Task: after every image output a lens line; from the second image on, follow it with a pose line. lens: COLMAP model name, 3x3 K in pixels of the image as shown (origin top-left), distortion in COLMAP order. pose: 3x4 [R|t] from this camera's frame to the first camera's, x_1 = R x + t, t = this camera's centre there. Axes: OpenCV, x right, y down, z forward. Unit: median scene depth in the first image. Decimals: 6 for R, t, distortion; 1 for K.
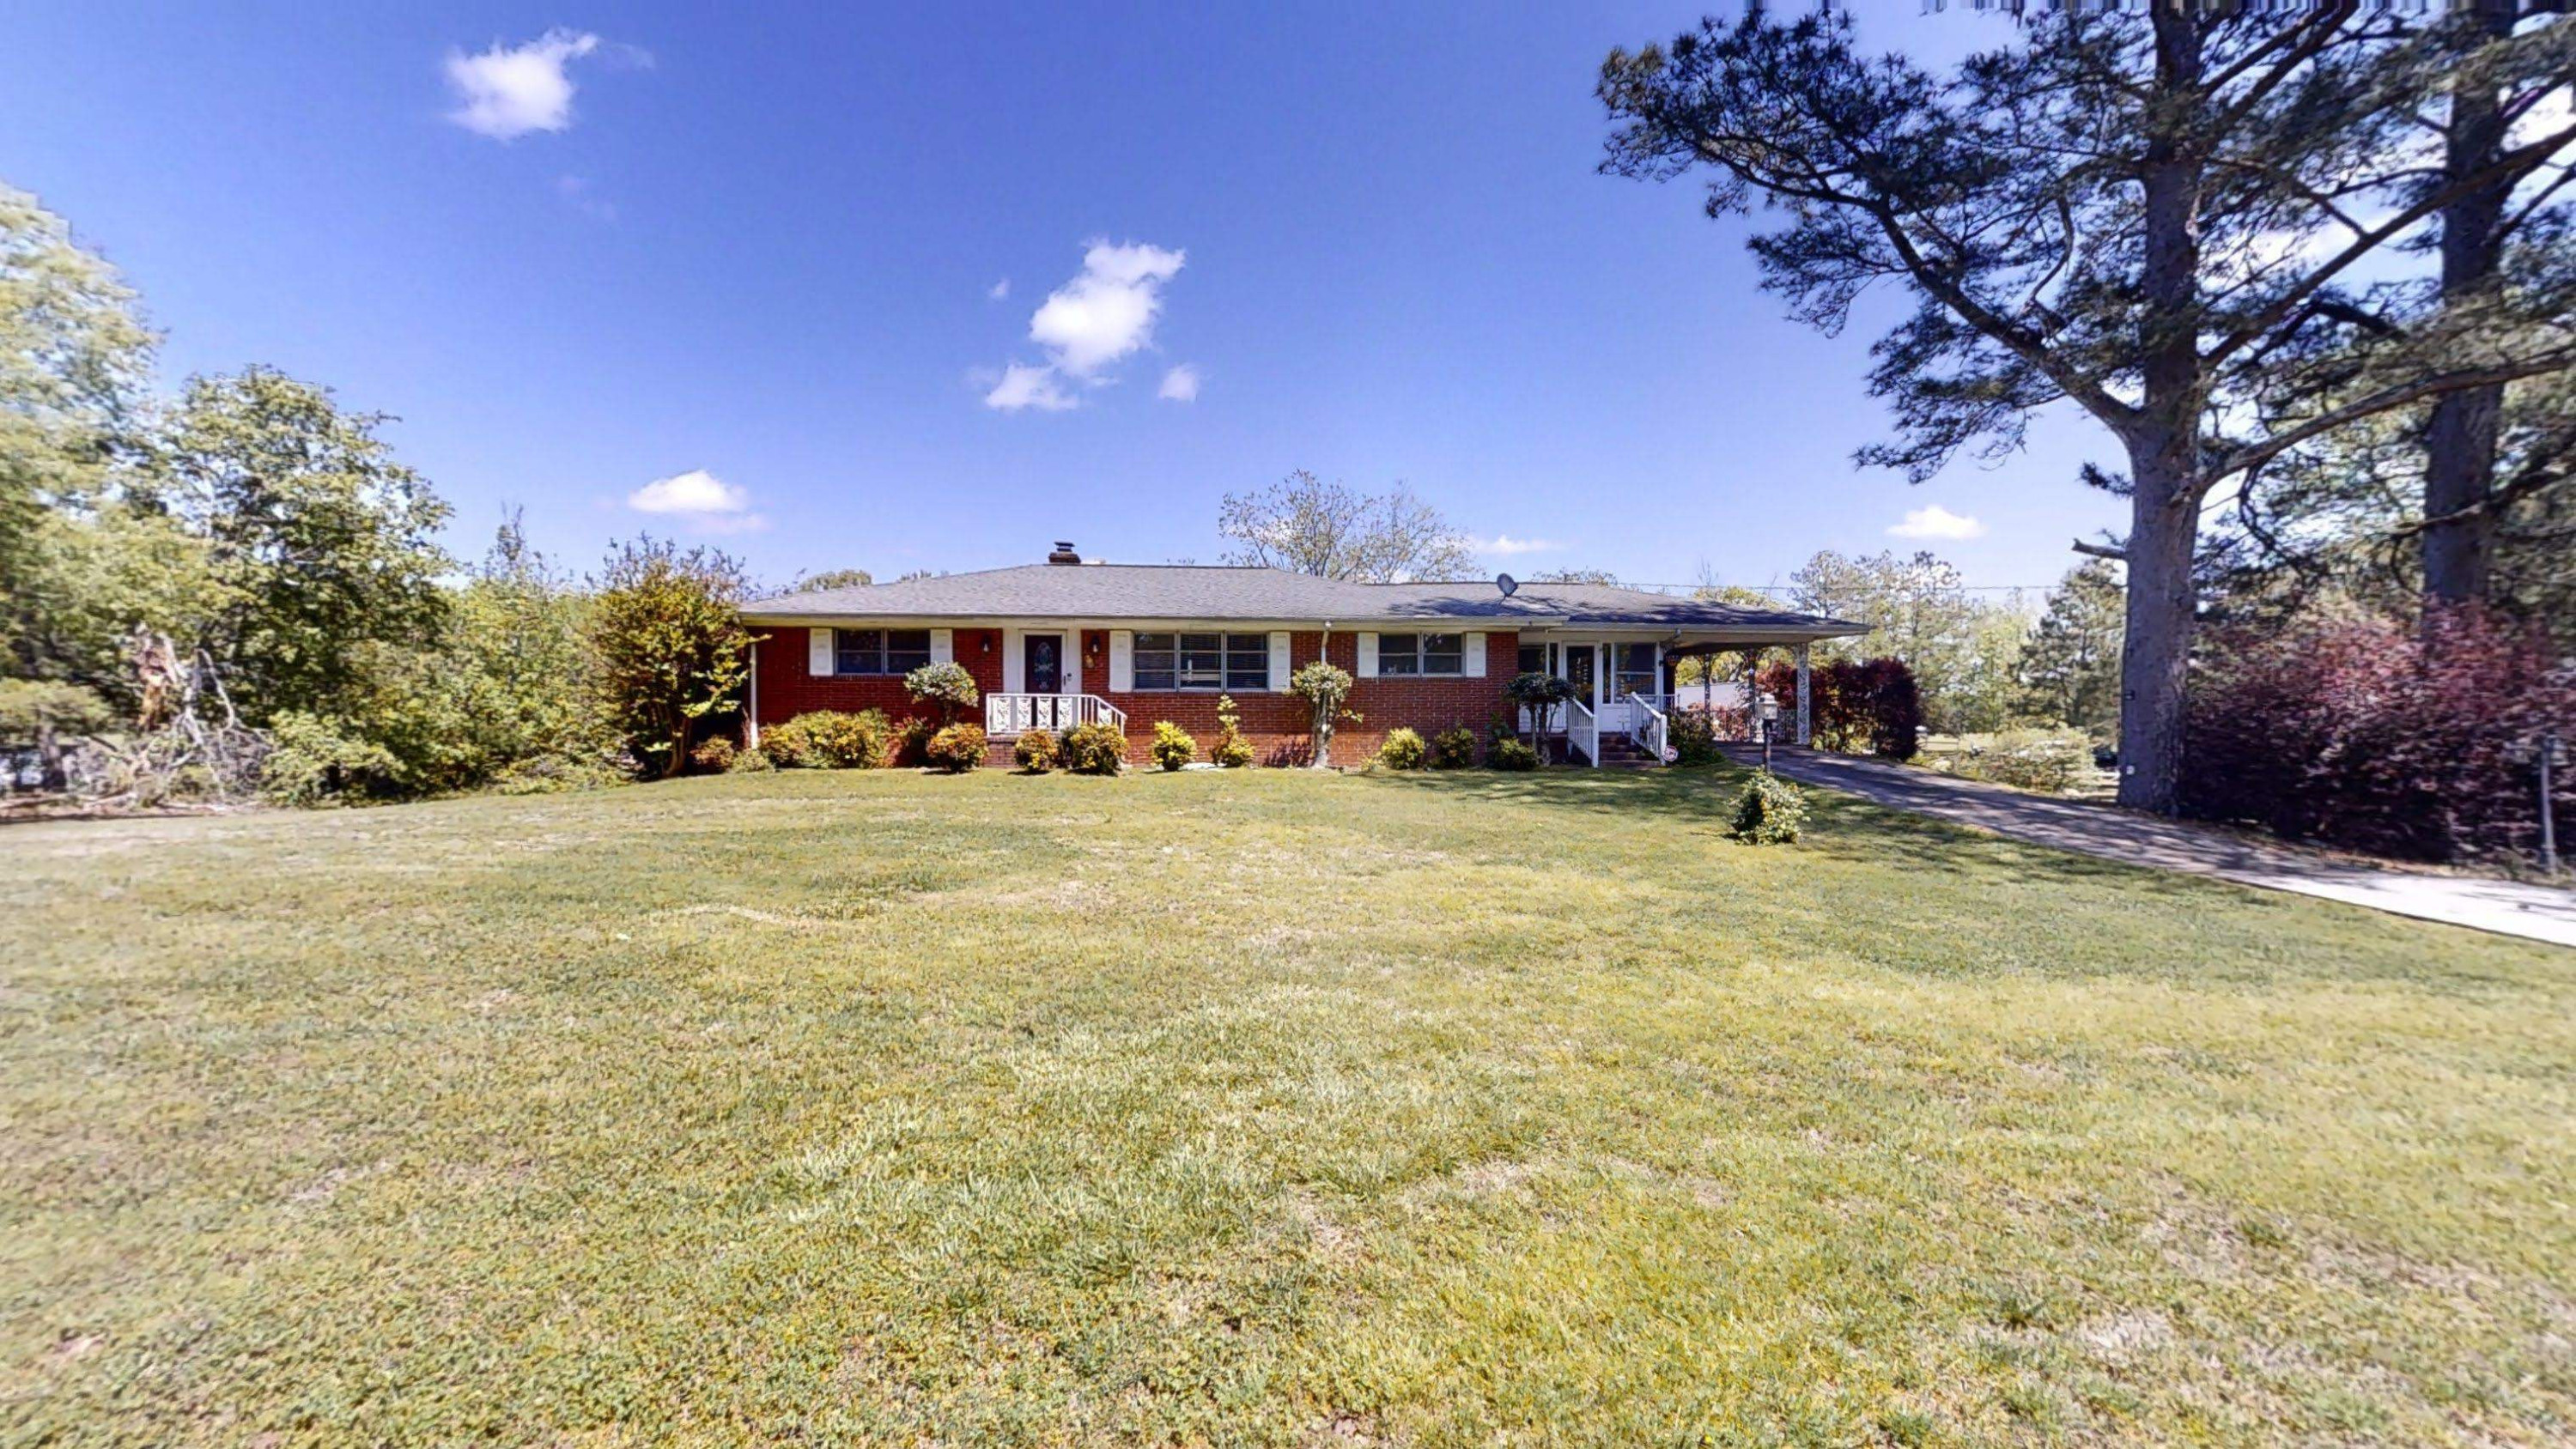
lens RADIAL K [[946.7, 0, 1288.1], [0, 946.7, 730.4], [0, 0, 1]] dist [0.001053, 0.000070]
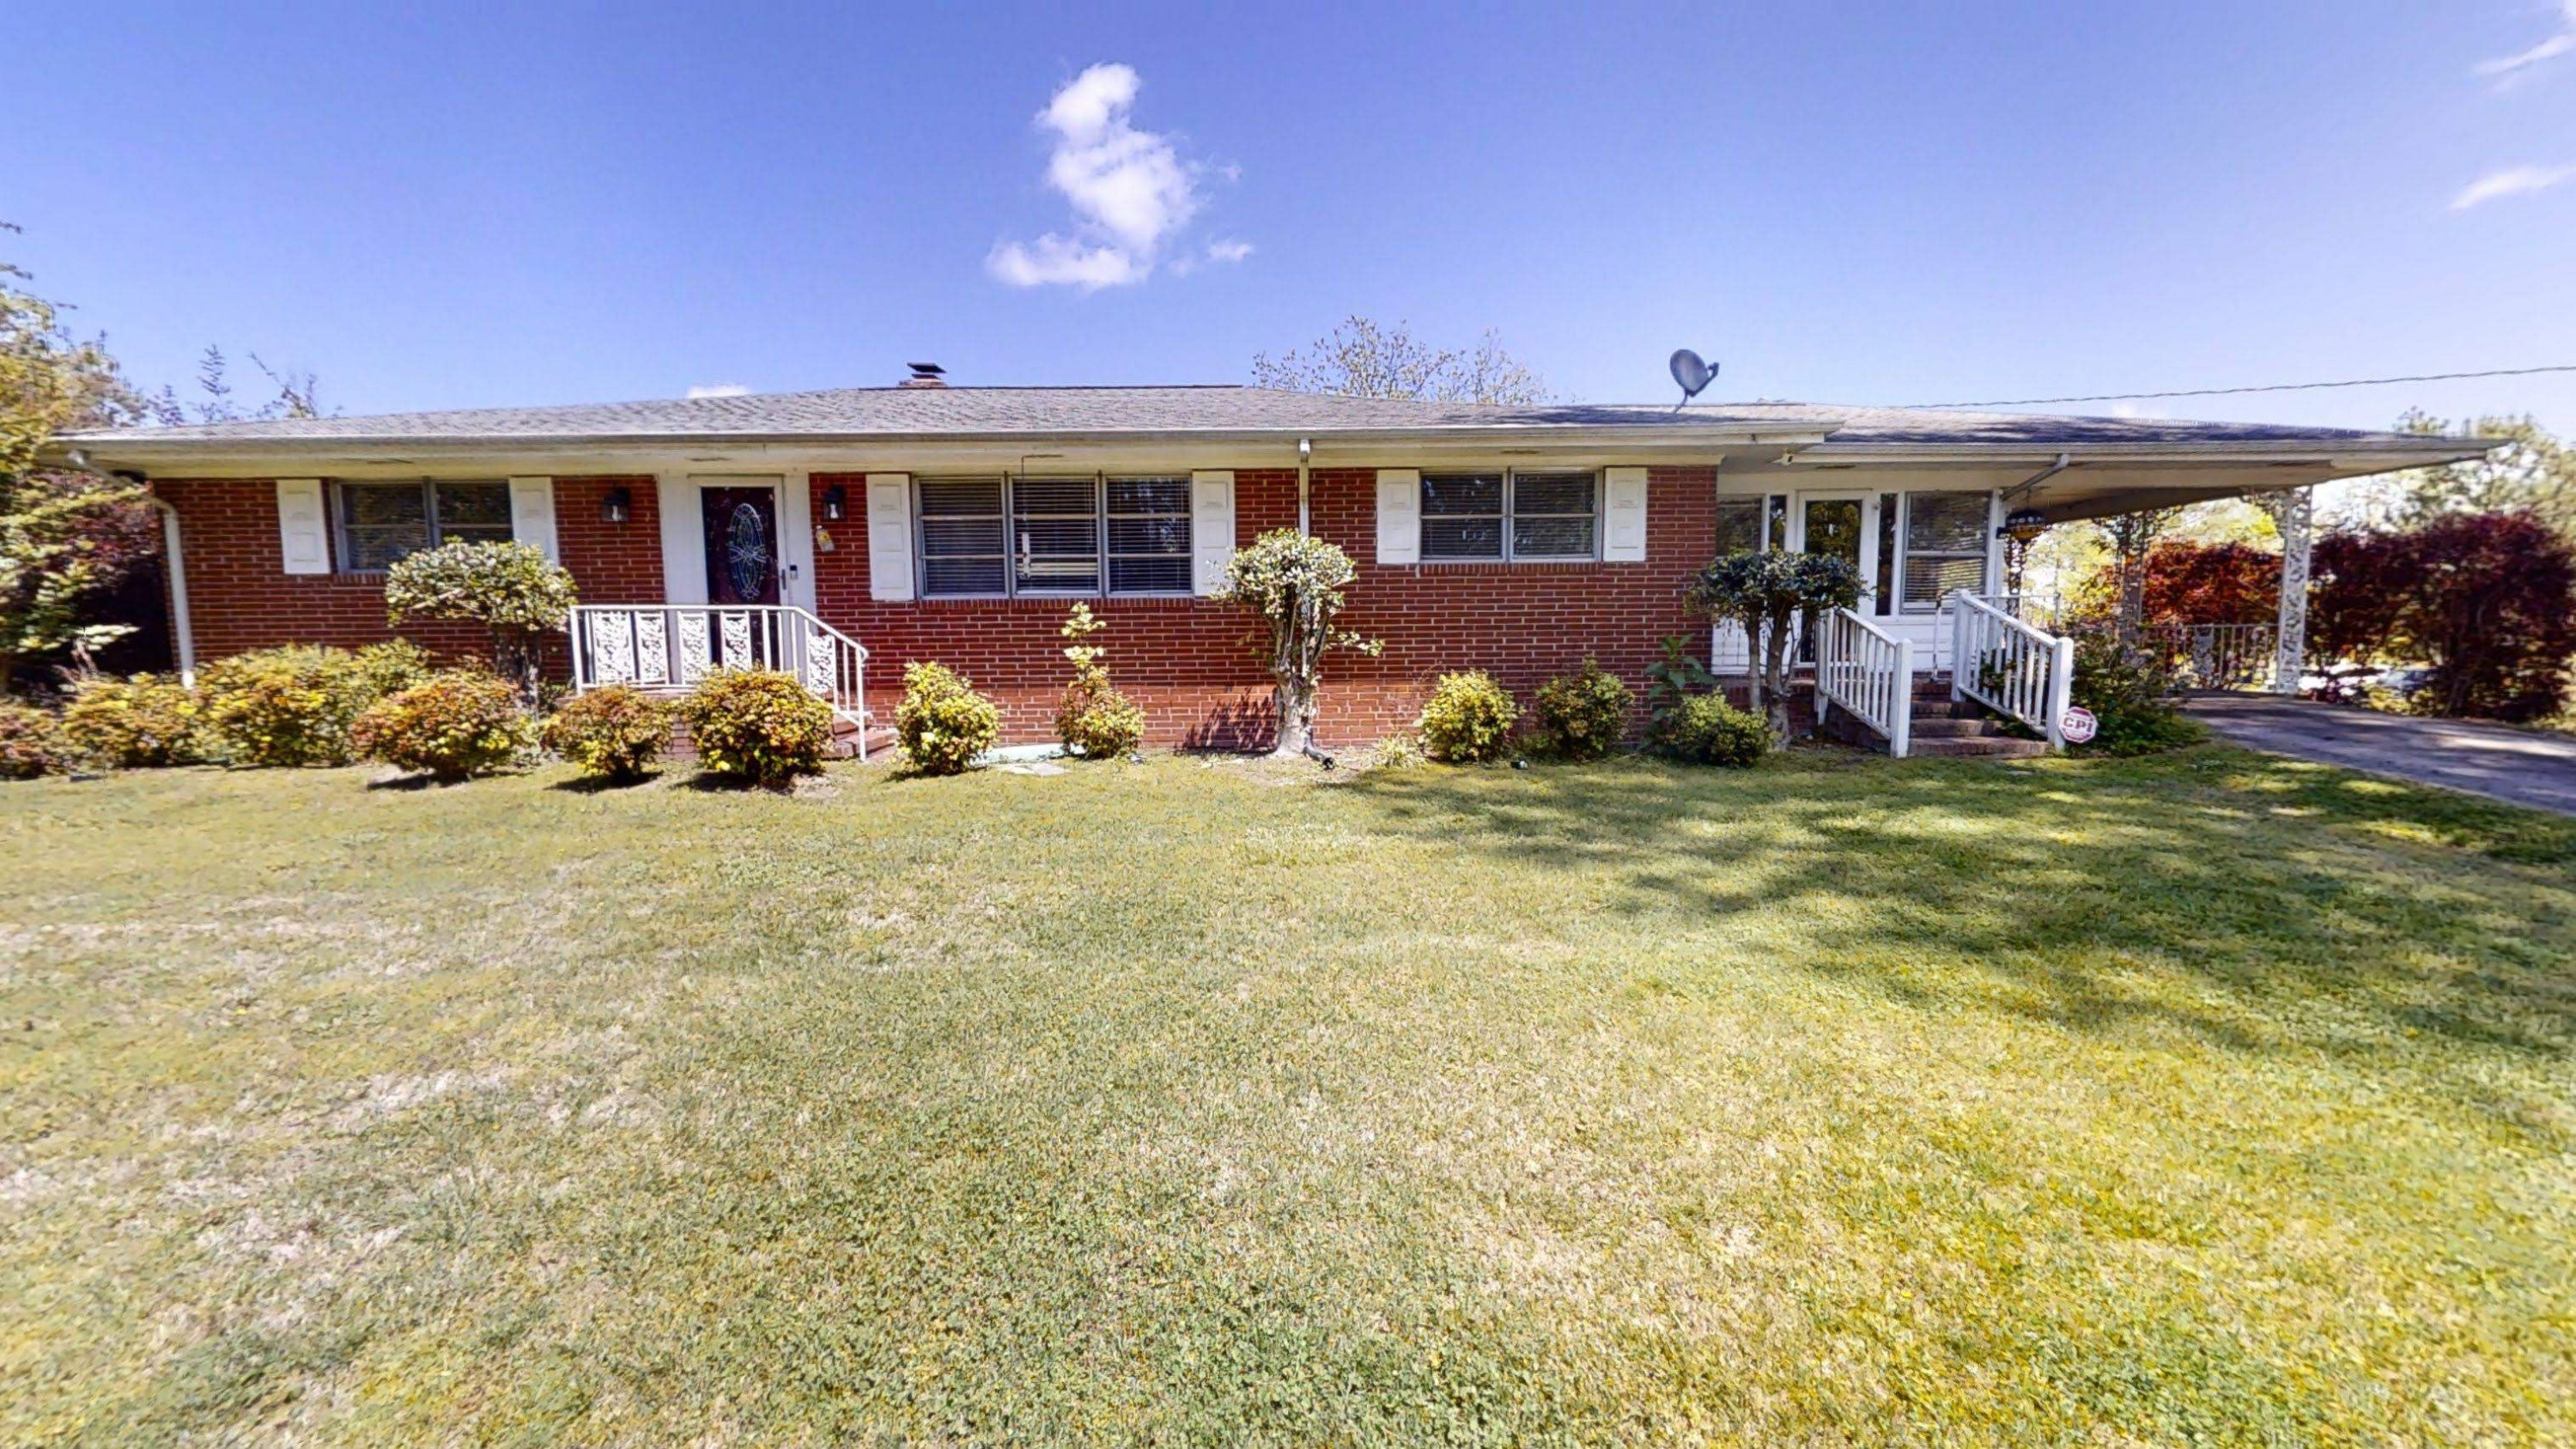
lens RADIAL K [[1044.8, 0, 1290.8], [0, 1044.8, 785.0], [0, 0, 1]] dist [0.003248, 0.000191]
pose [[0.997614, -0.000902, -0.069033, 0.069215], [0.008897, 0.993256, 0.115598, -0.006805], [0.068463, -0.115936, 0.990894, 0.470424]]
